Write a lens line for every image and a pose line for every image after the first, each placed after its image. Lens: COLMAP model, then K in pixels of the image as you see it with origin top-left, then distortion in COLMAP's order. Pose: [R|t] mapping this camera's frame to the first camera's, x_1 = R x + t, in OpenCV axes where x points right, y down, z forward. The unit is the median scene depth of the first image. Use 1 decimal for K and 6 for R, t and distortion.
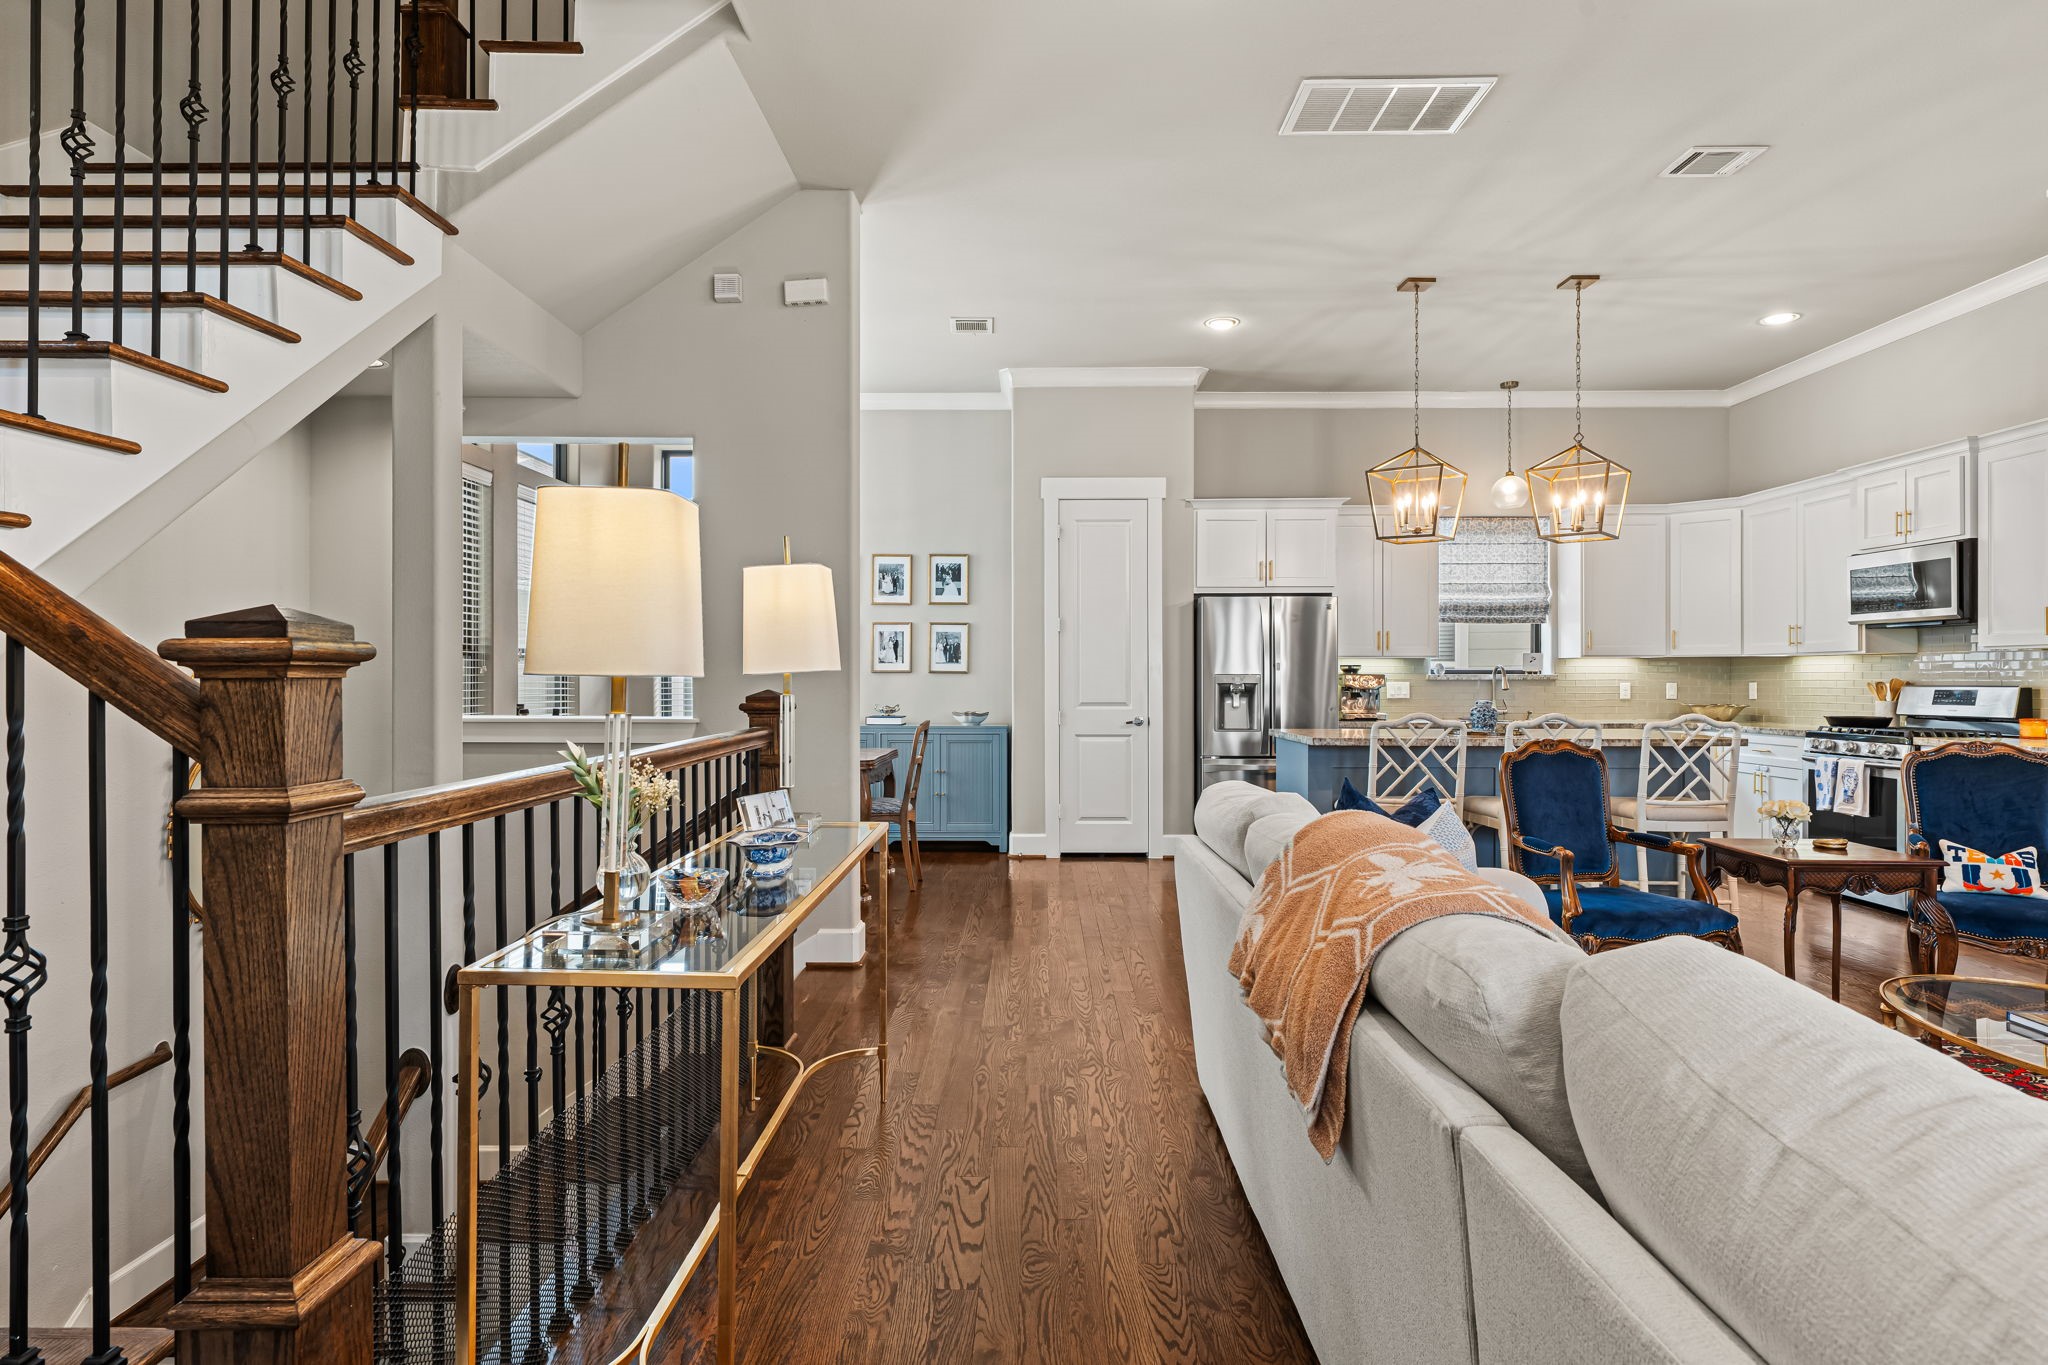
lens RADIAL K [[1070.0, 0, 1022.2], [0, 1070.0, 674.6], [0, 0, 1]] dist [0.003628, -0.001339]
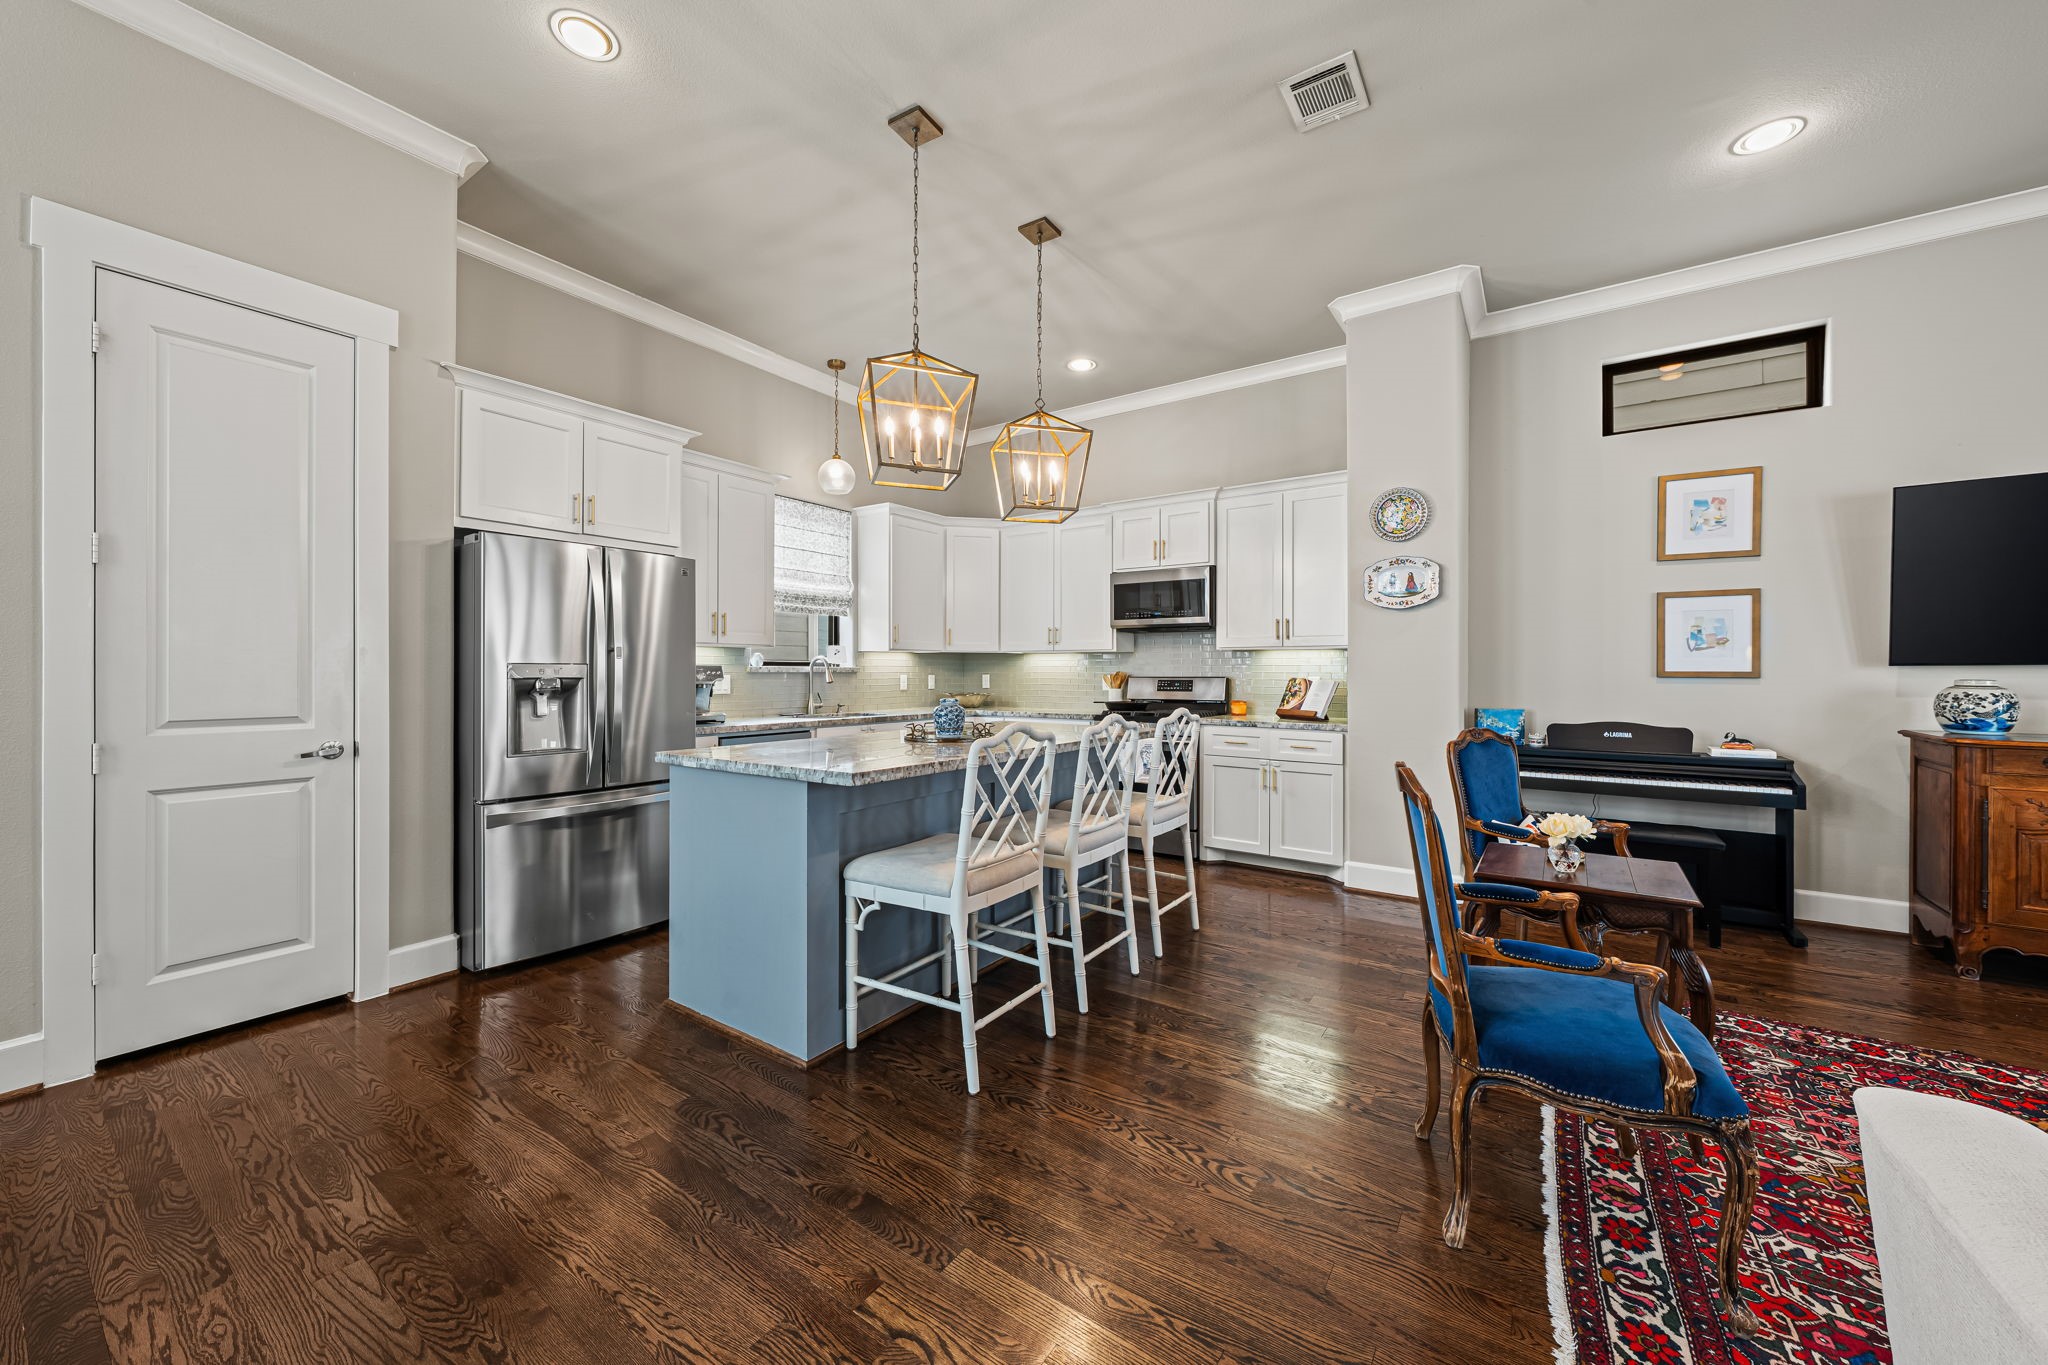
lens RADIAL K [[753.2, 0, 1022.9], [0, 753.2, 667.5], [0, 0, 1]] dist [-0.001802, 0.000011]
pose [[0.555368, 0.005283, 0.831588, -0.010573], [-0.004413, 0.999984, -0.003406, 0.002308], [-0.831593, -0.001778, 0.555382, 0.519950]]
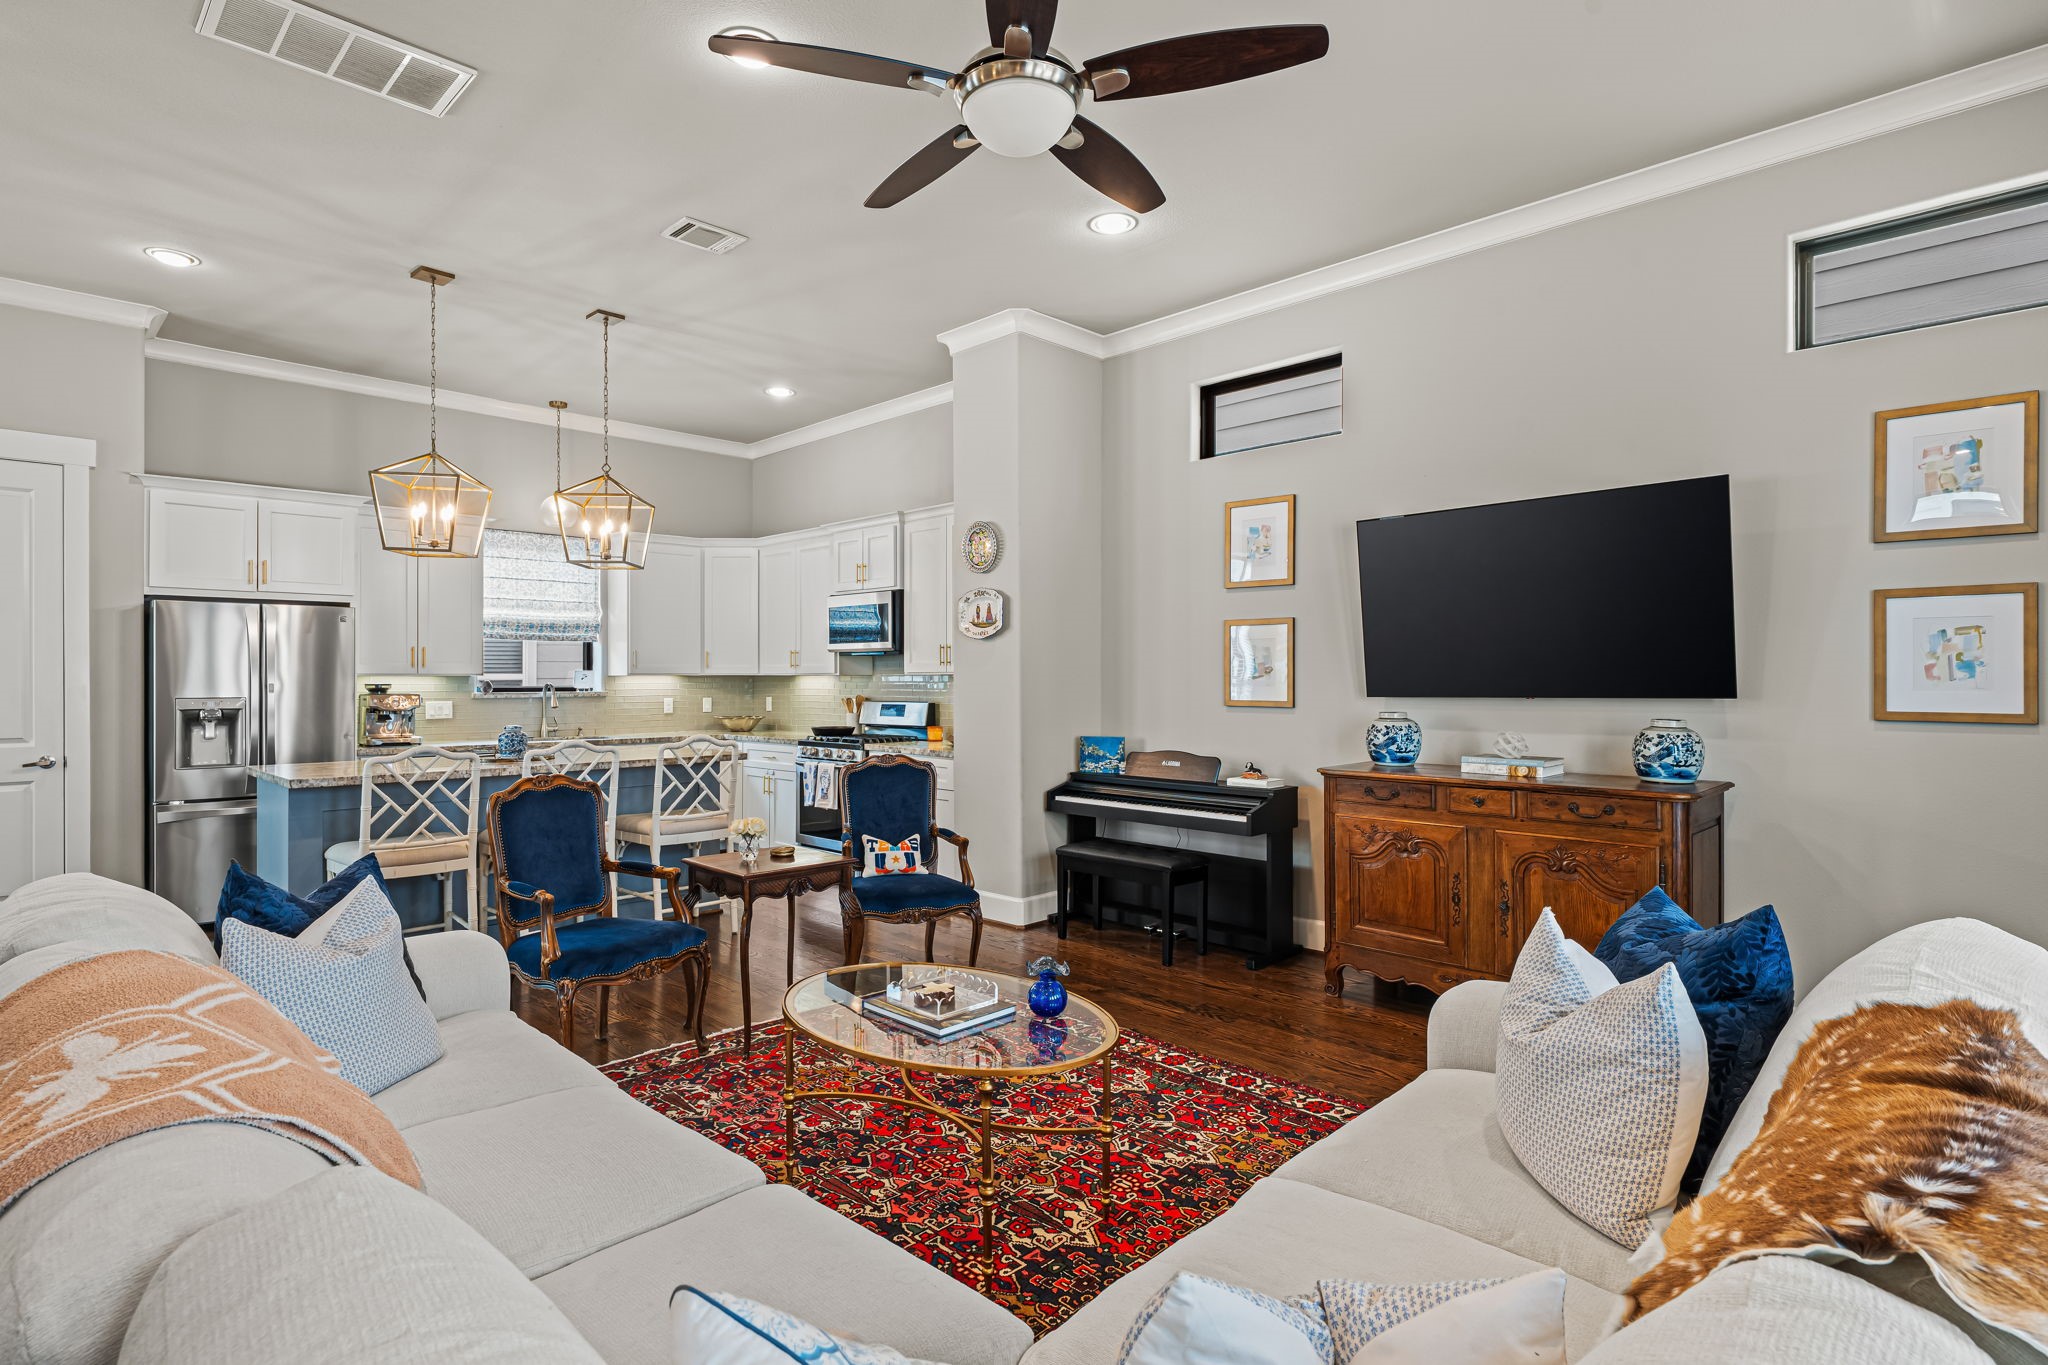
lens RADIAL K [[1027.9, 0, 1016.1], [0, 1027.9, 674.1], [0, 0, 1]] dist [0.003046, -0.001812]
pose [[0.696997, 0.001320, 0.717073, 0.066950], [0.000155, 0.999998, -0.001992, -0.016427], [-0.717074, 0.001500, 0.696995, 0.021672]]
